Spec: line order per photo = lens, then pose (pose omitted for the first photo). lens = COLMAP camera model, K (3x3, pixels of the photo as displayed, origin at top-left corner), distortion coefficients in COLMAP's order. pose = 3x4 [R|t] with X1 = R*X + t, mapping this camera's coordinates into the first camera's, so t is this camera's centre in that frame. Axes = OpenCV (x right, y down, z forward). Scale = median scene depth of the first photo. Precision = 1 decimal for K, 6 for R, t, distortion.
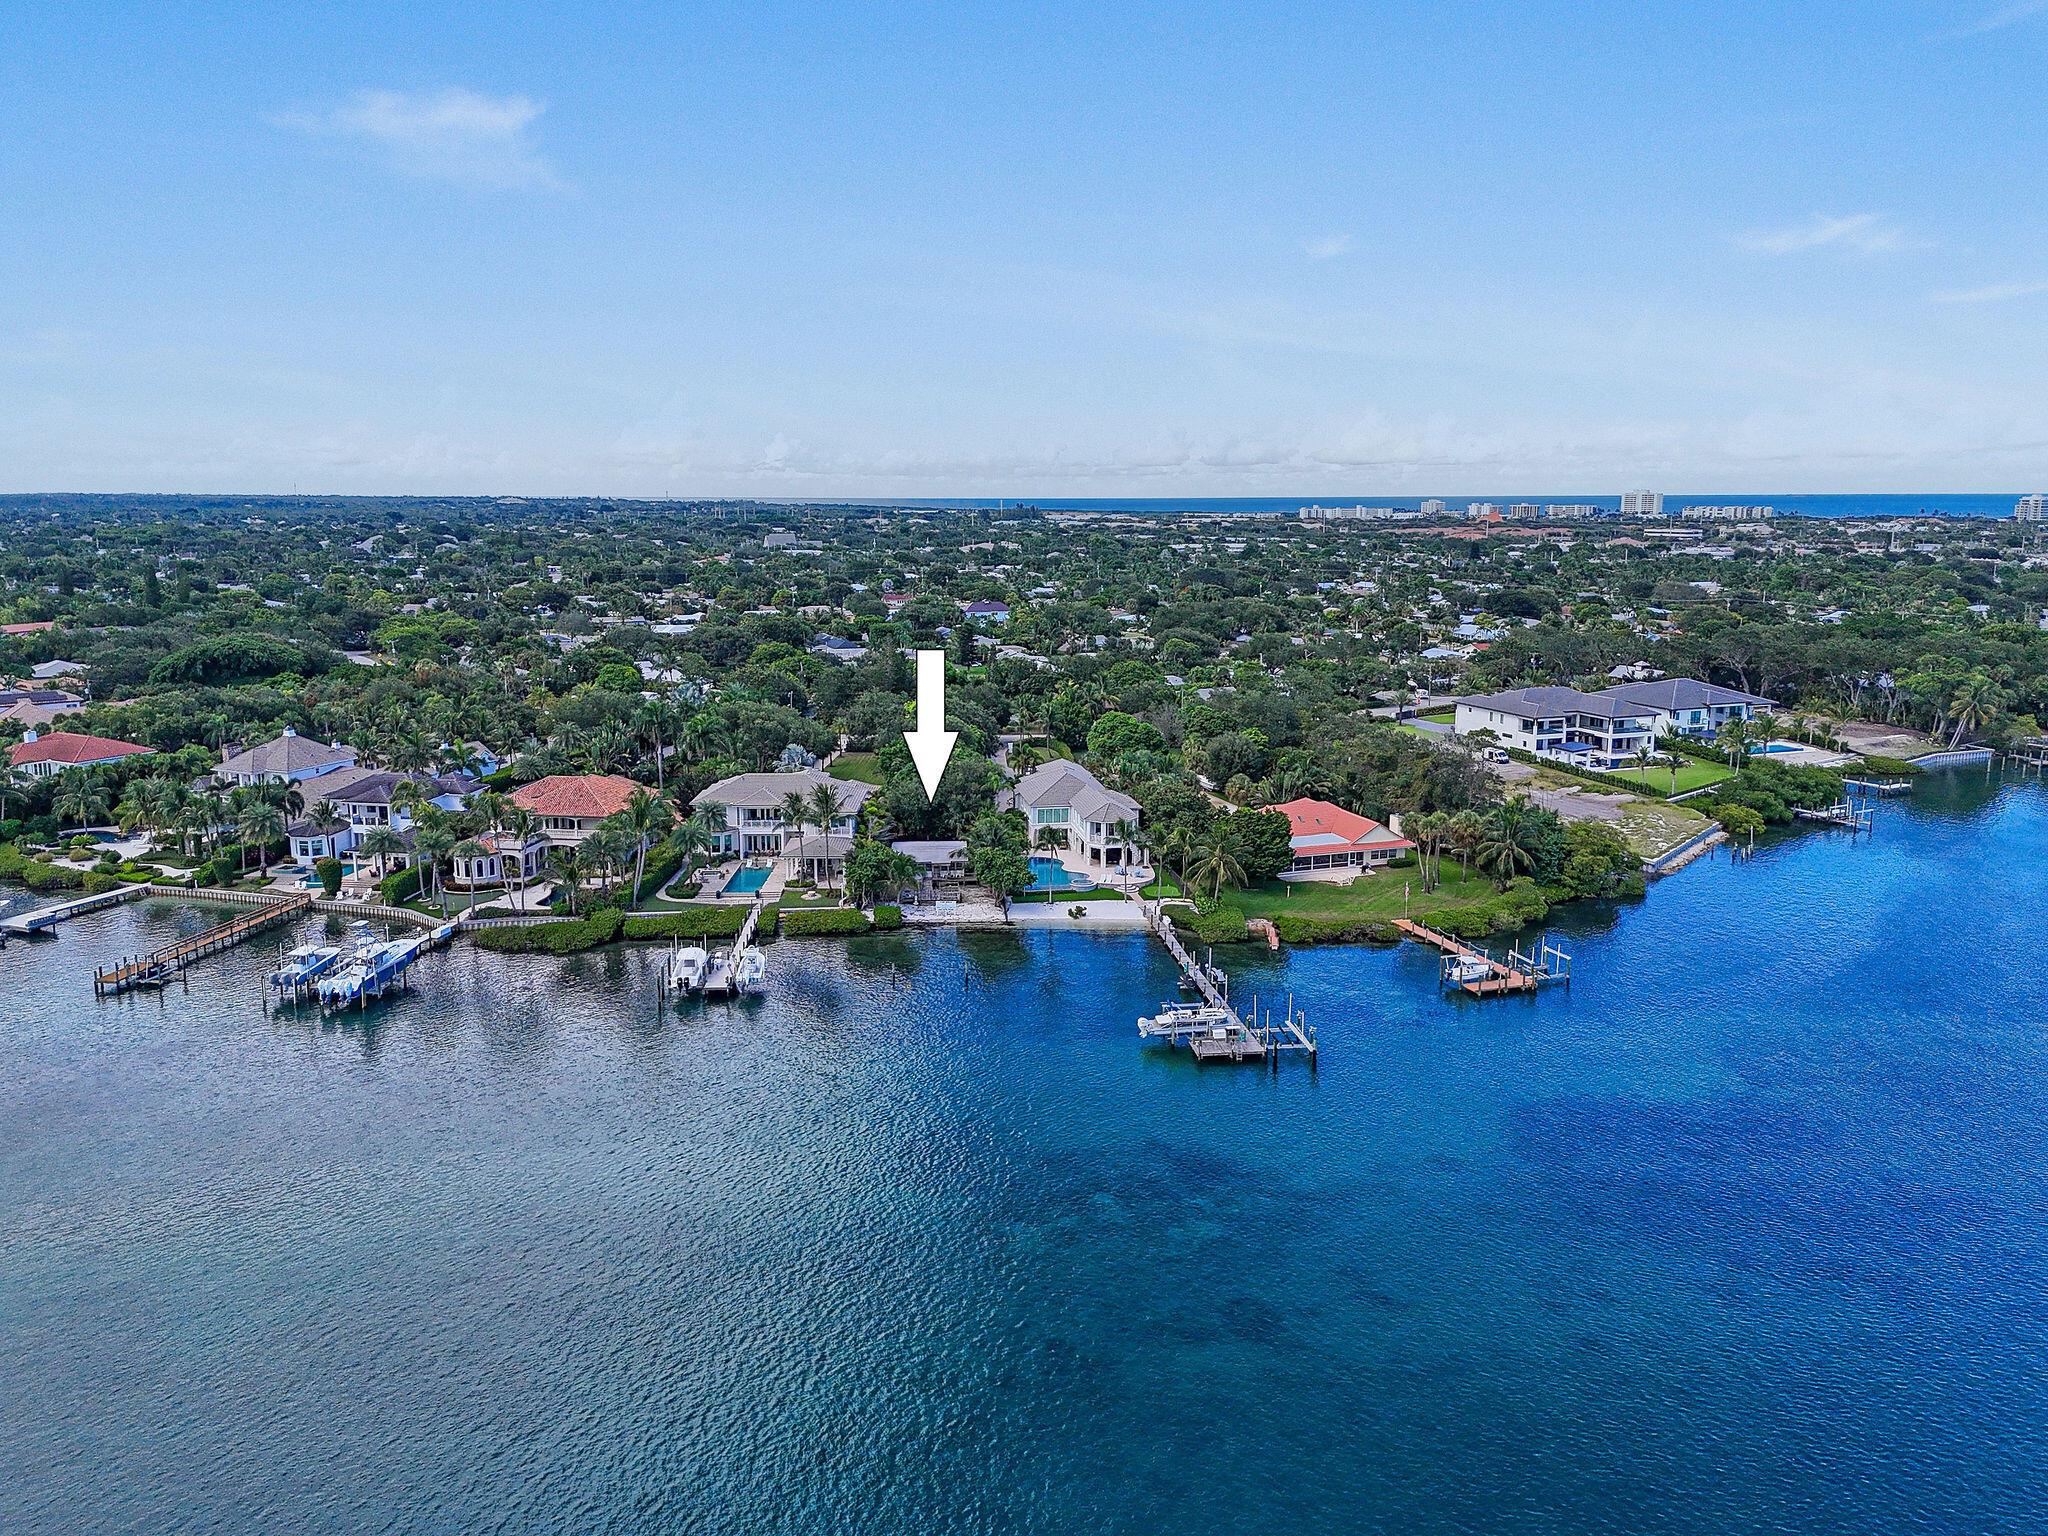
lens RADIAL K [[1517.9, 0, 1032.7], [0, 1517.9, 756.3], [0, 0, 1]] dist [0.070221, -0.056215]
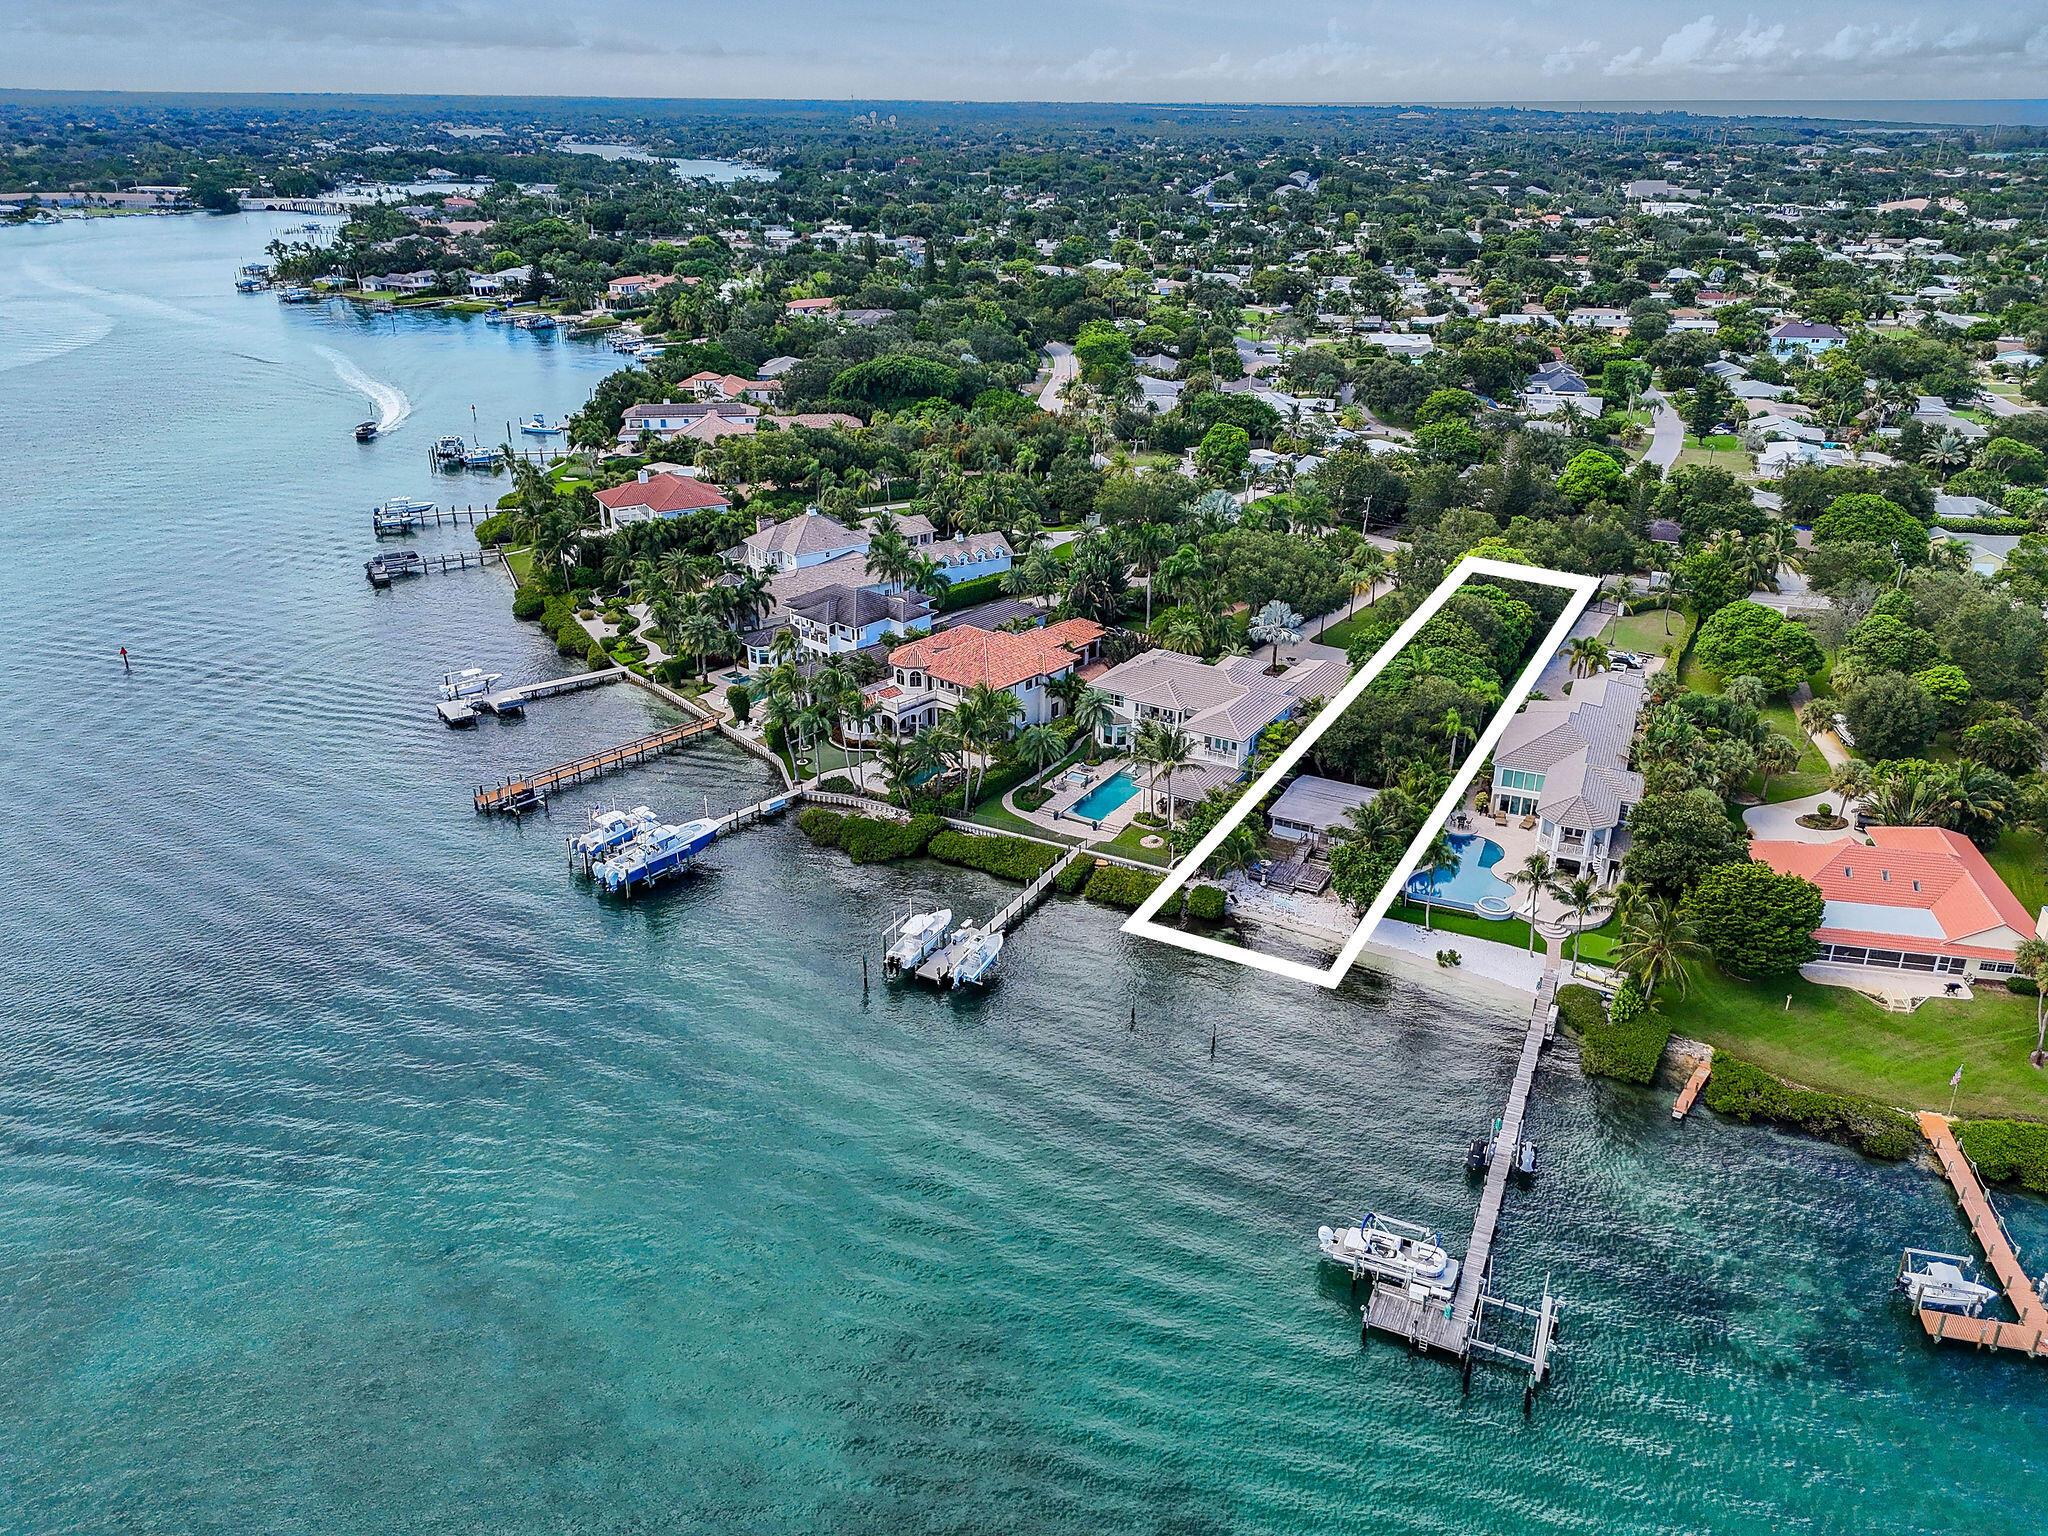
lens RADIAL K [[1517.9, 0, 1029.5], [0, 1517.9, 757.7], [0, 0, 1]] dist [0.070221, -0.056215]
pose [[0.845016, 0.214989, -0.489620, 0.188810], [-0.094711, 0.961317, 0.258651, -0.156230], [0.526287, -0.172192, 0.832690, 0.262256]]
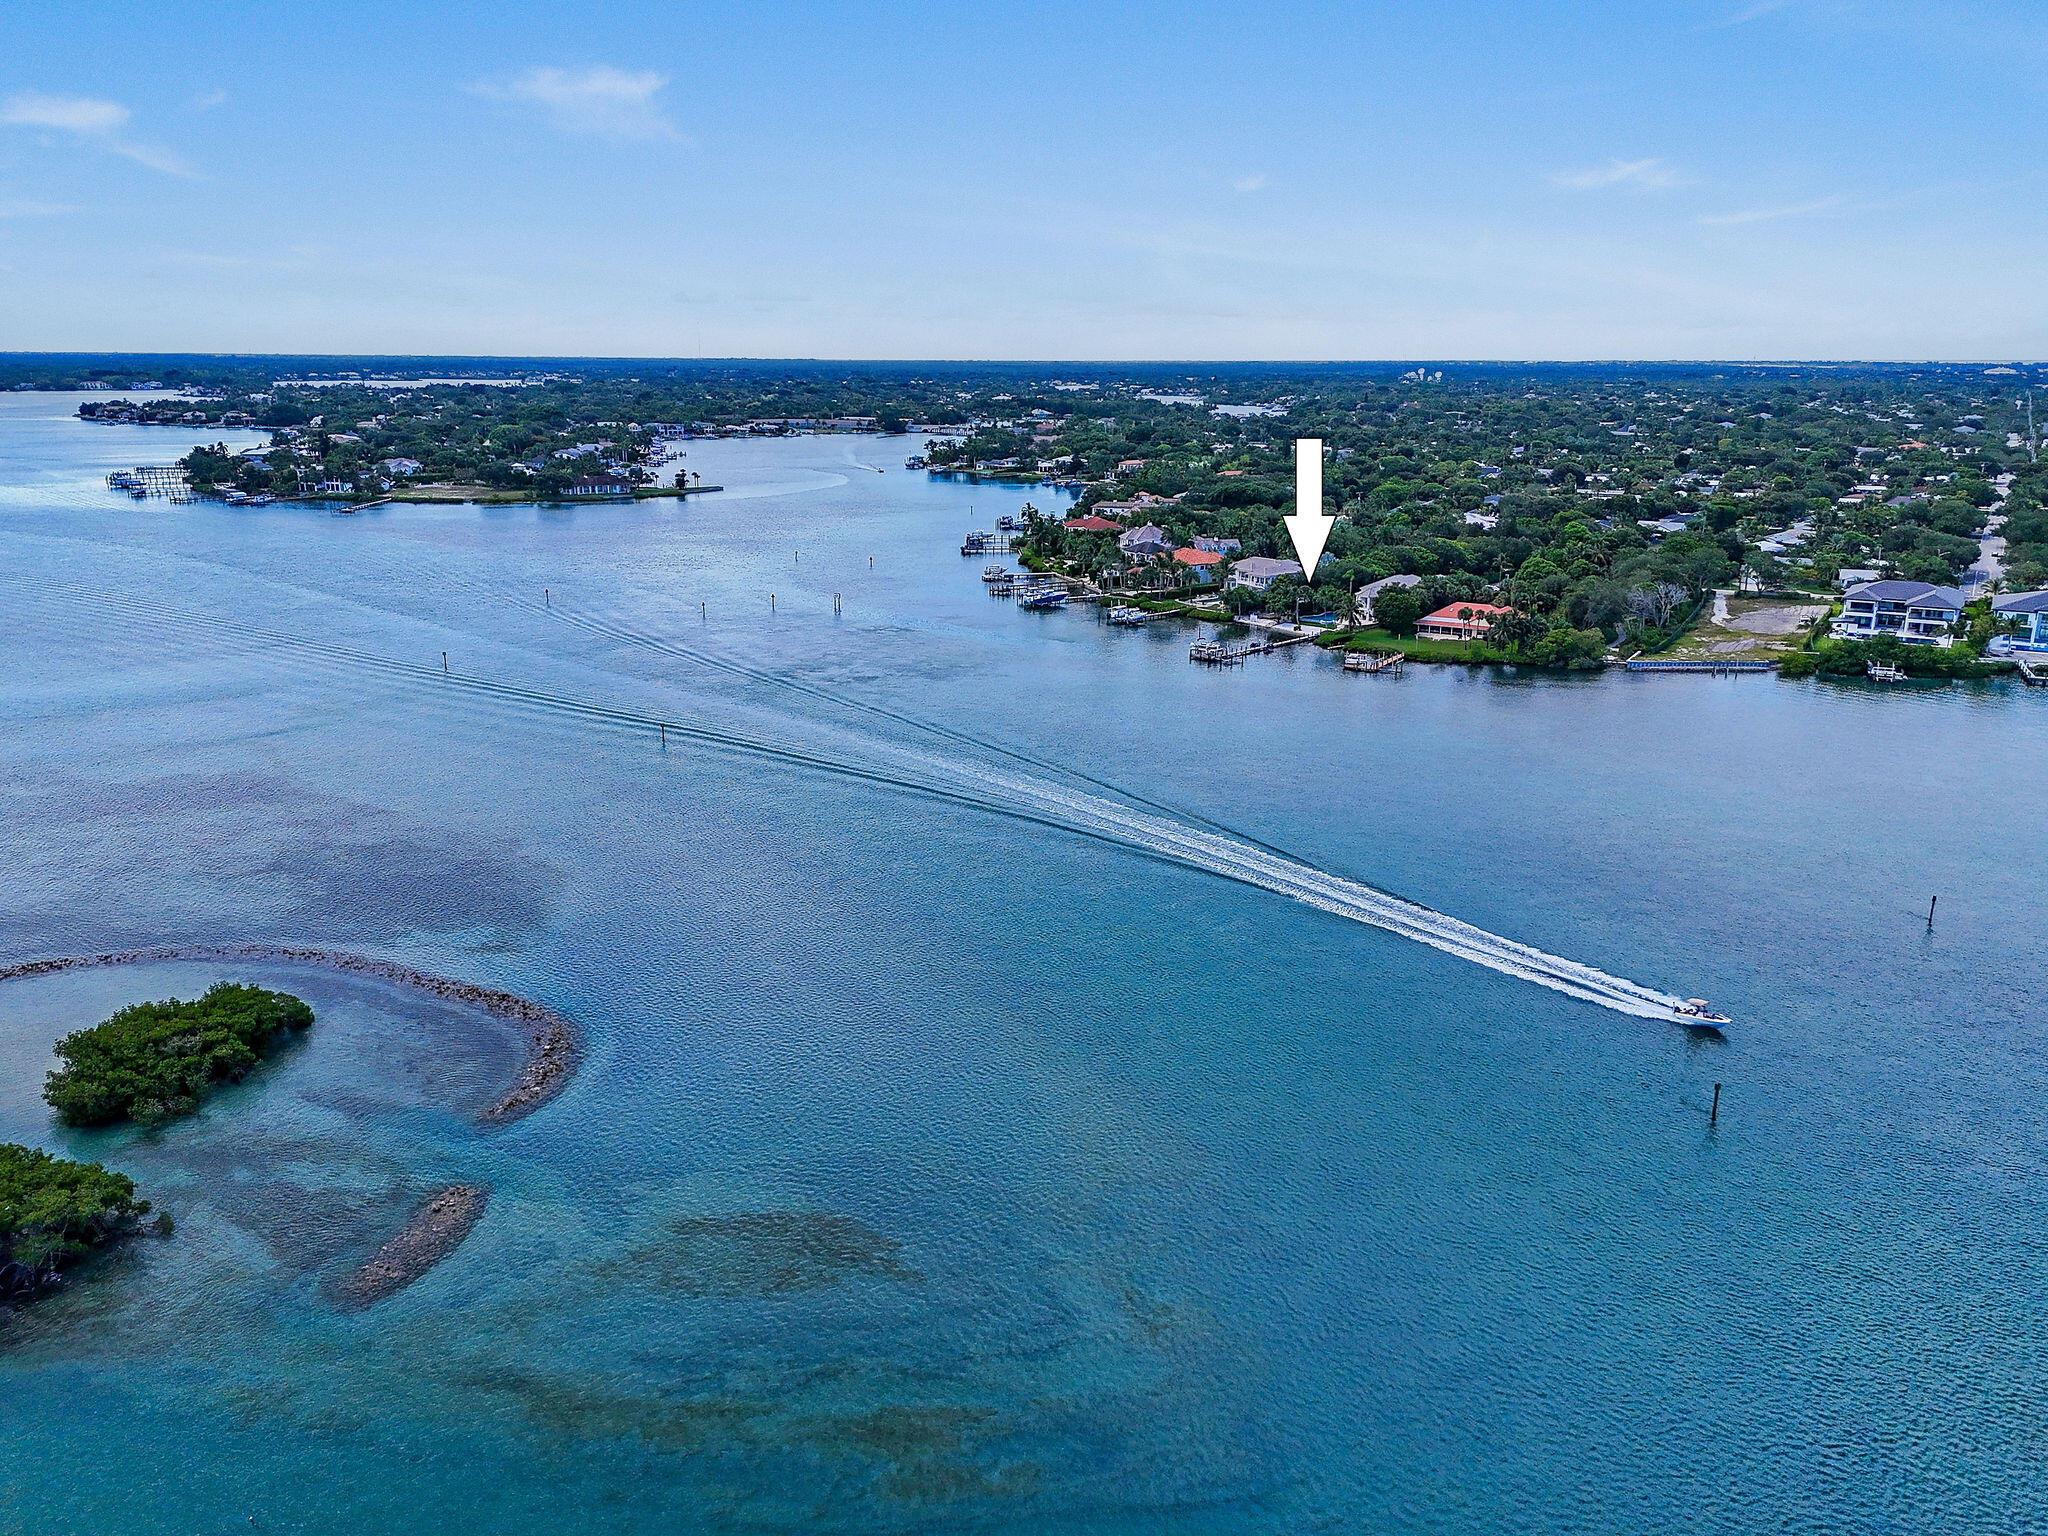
lens RADIAL K [[1517.9, 0, 1008.0], [0, 1517.9, 777.6], [0, 0, 1]] dist [0.070221, -0.056215]
pose [[0.593618, 0.216726, -0.775015, 1.399458], [-0.140191, 0.976178, 0.165602, 0.008815], [0.792442, 0.010346, 0.609859, -0.589673]]
